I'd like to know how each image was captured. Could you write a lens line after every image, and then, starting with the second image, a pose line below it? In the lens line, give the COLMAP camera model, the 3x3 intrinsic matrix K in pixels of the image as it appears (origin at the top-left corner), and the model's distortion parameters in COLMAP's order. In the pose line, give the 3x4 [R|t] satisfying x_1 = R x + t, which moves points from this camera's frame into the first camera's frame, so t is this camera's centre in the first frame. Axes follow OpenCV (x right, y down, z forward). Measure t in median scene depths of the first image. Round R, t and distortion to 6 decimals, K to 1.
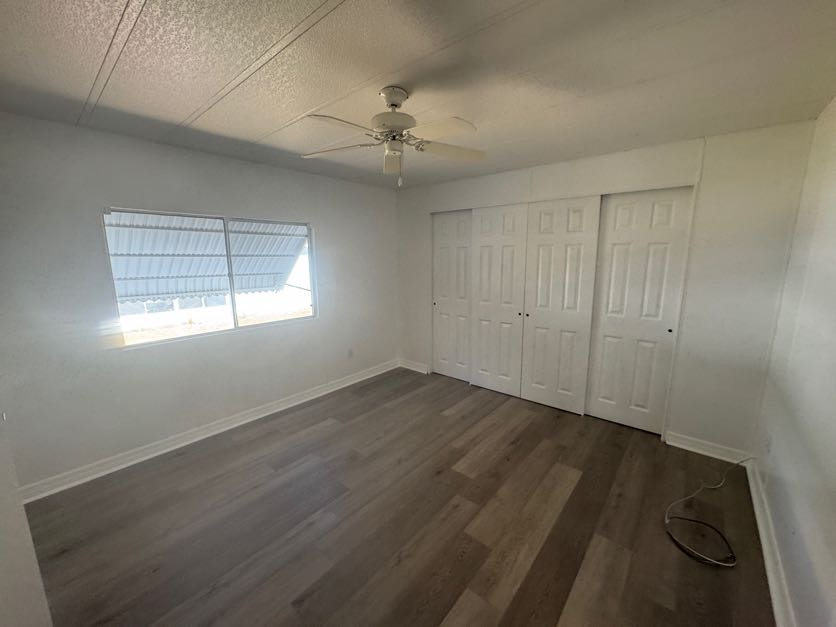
lens RADIAL K [[331.5, 0, 417.3], [0, 331.5, 314.1], [0, 0, 1]] dist [-0.002833, 0.000452]
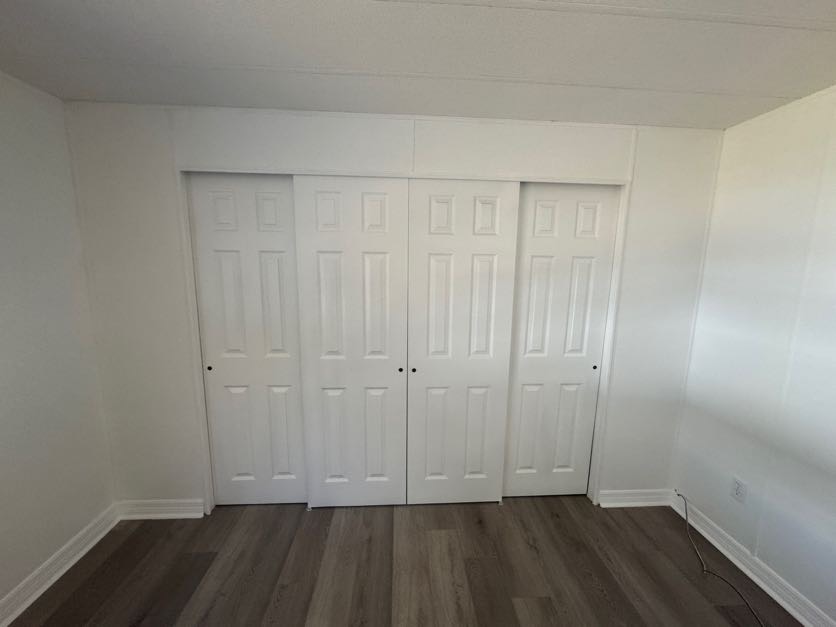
lens RADIAL K [[331.5, 0, 417.3], [0, 331.5, 314.1], [0, 0, 1]] dist [-0.002833, 0.000452]
pose [[0.724760, -0.091876, 0.682848, -0.068970], [0.102103, 0.994449, 0.025432, -0.128070], [-0.681394, 0.051288, 0.730117, 0.641068]]
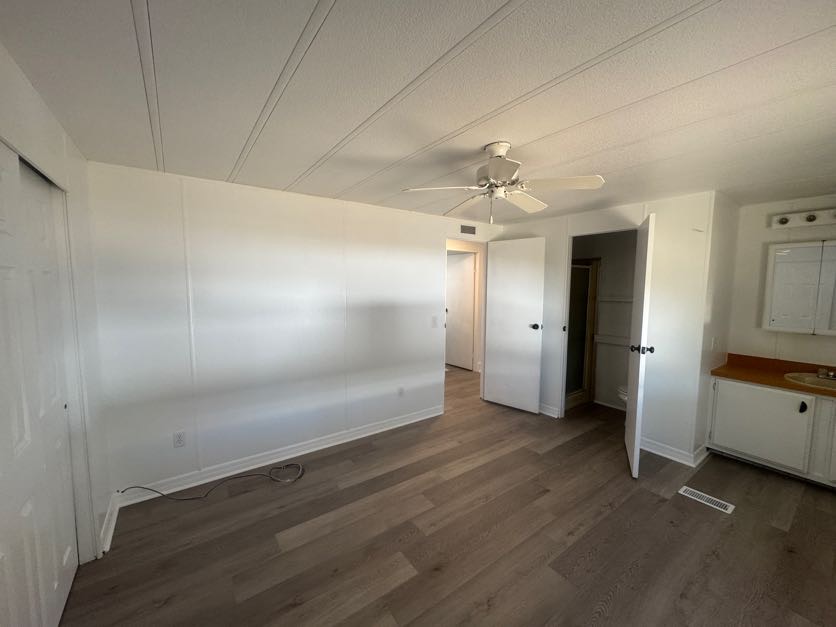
lens RADIAL K [[331.5, 0, 417.3], [0, 331.5, 314.1], [0, 0, 1]] dist [-0.002833, 0.000452]
pose [[-0.971264, -0.022517, 0.236937, -0.048291], [0.039221, 0.966762, 0.252652, -0.235700], [-0.234751, 0.254685, -0.938098, 1.271512]]
